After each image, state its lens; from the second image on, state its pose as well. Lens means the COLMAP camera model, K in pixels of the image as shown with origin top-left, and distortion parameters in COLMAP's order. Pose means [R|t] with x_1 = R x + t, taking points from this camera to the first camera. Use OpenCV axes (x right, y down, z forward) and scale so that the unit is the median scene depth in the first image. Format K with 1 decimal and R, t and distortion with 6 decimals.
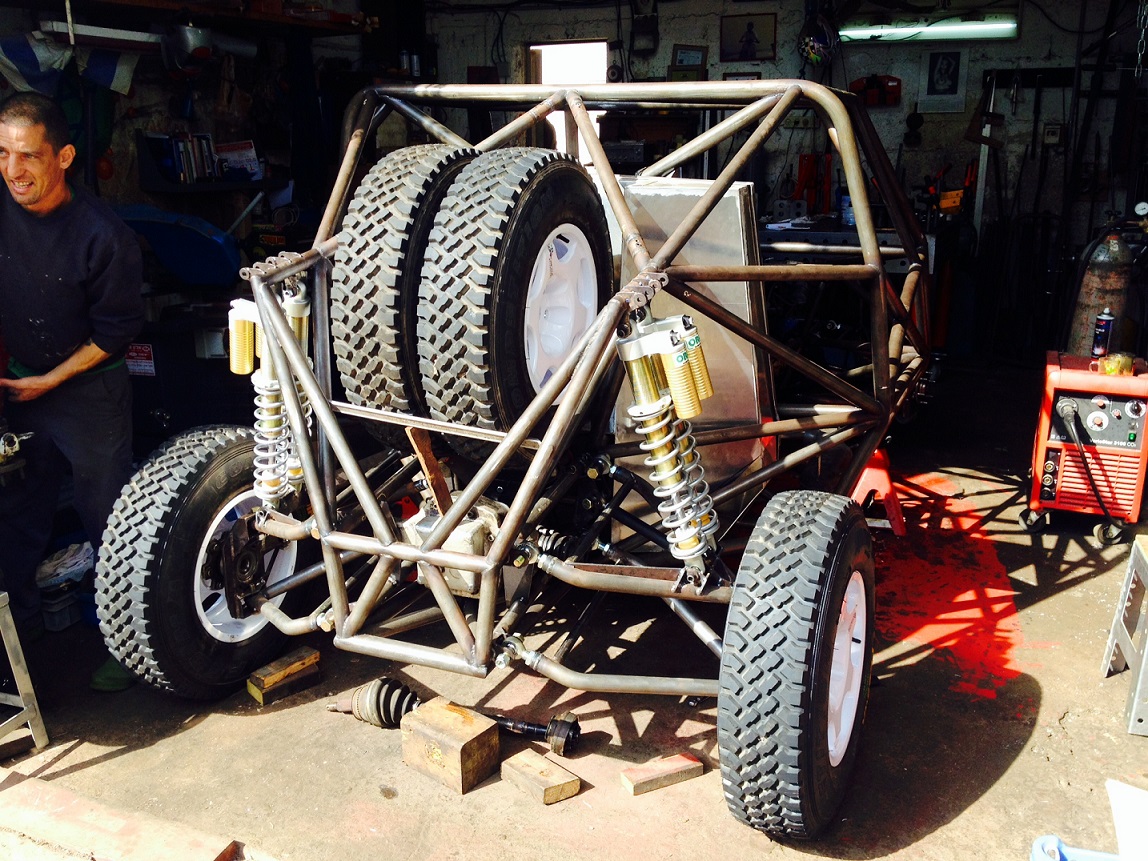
lens RADIAL K [[1150.8, 0, 541.8], [0, 1150.8, 464.6], [0, 0, 1]] dist [0.005761, 0.000000]
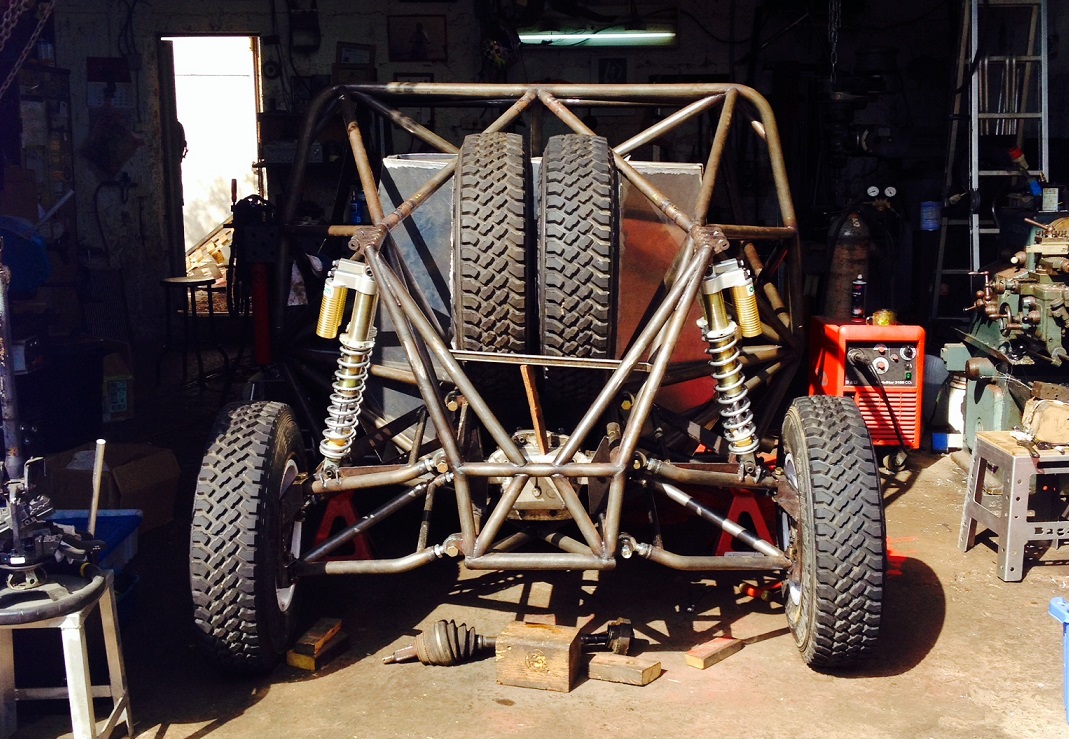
lens RADIAL K [[1483.5, 0, 533.2], [0, 1483.5, 379.8], [0, 0, 1]] dist [0.113599, 0.000000]
pose [[0.908546, -0.066323, 0.412488, -0.474952], [0.116733, 0.988296, -0.098210, 0.085725], [-0.401146, 0.137380, 0.905654, -0.244096]]
